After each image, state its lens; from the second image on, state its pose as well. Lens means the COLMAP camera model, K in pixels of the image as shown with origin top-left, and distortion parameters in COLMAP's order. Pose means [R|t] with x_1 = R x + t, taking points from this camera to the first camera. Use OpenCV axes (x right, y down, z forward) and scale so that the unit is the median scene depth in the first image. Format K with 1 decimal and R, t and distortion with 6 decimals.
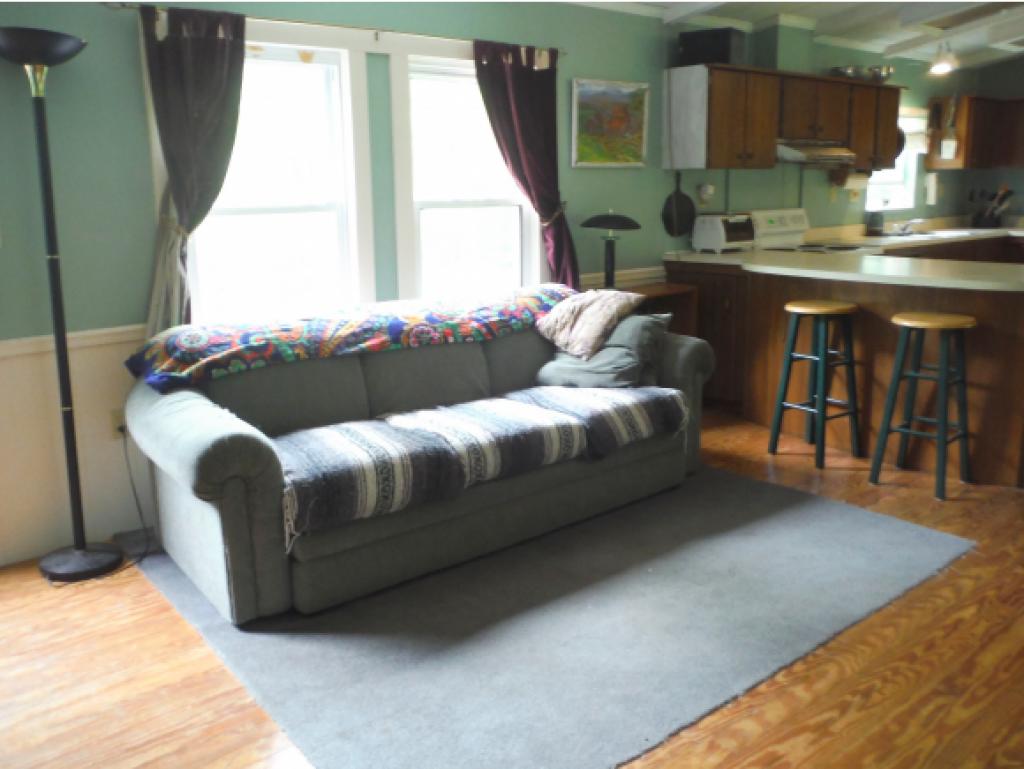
lens RADIAL K [[978.9, 0, 512.0], [0, 978.9, 384.5], [0, 0, 1]] dist [0.003863, 0.023486]
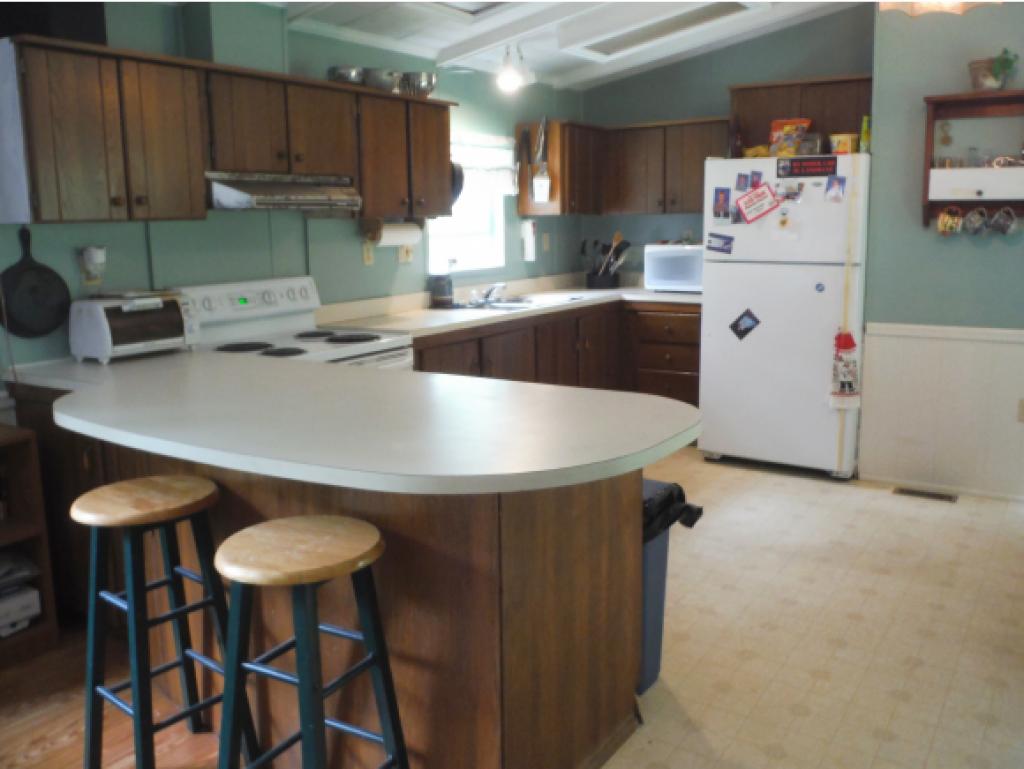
lens RADIAL K [[993.5, 0, 512.0], [0, 993.5, 384.5], [0, 0, 1]] dist [-0.012441, -0.004606]
pose [[0.963819, -0.053878, 0.261057, 0.236910], [0.065366, 0.997229, -0.035518, -0.069276], [-0.258420, 0.051297, 0.964670, 0.297625]]
